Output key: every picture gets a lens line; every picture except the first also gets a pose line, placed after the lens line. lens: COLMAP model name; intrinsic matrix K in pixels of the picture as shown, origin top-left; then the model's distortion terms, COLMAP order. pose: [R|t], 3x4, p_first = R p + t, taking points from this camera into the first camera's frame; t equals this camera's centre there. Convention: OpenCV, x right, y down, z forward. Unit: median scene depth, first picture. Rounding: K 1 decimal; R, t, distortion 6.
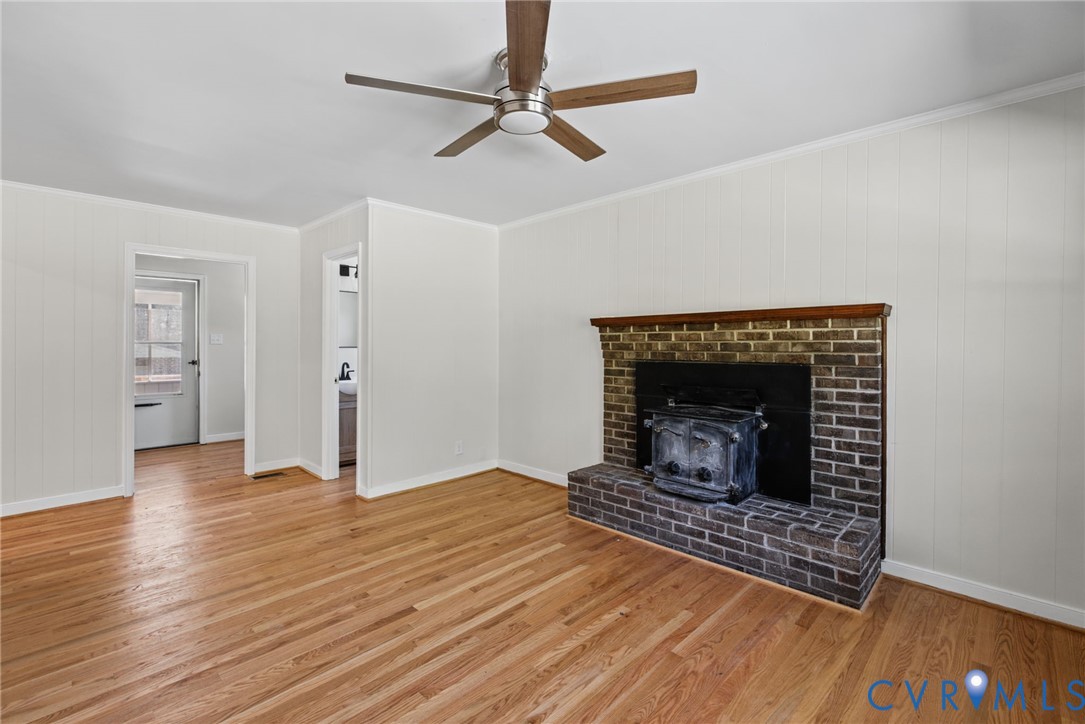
lens RADIAL K [[478.8, 0, 539.9], [0, 478.8, 342.8], [0, 0, 1]] dist [0.012194, -0.000364]
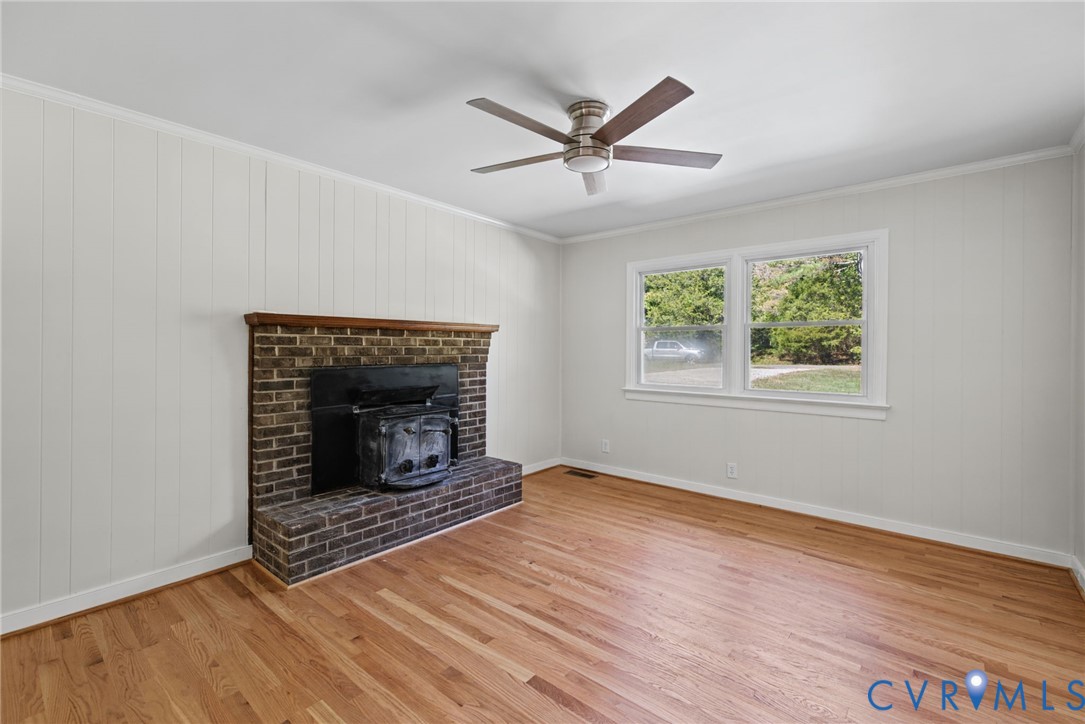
lens RADIAL K [[478.8, 0, 539.9], [0, 478.8, 342.8], [0, 0, 1]] dist [0.012194, -0.000364]
pose [[-0.071001, 0.012791, 0.997394, -0.807288], [-0.003511, 0.999908, -0.013073, 0.002303], [-0.997470, -0.004430, -0.070950, 0.789400]]
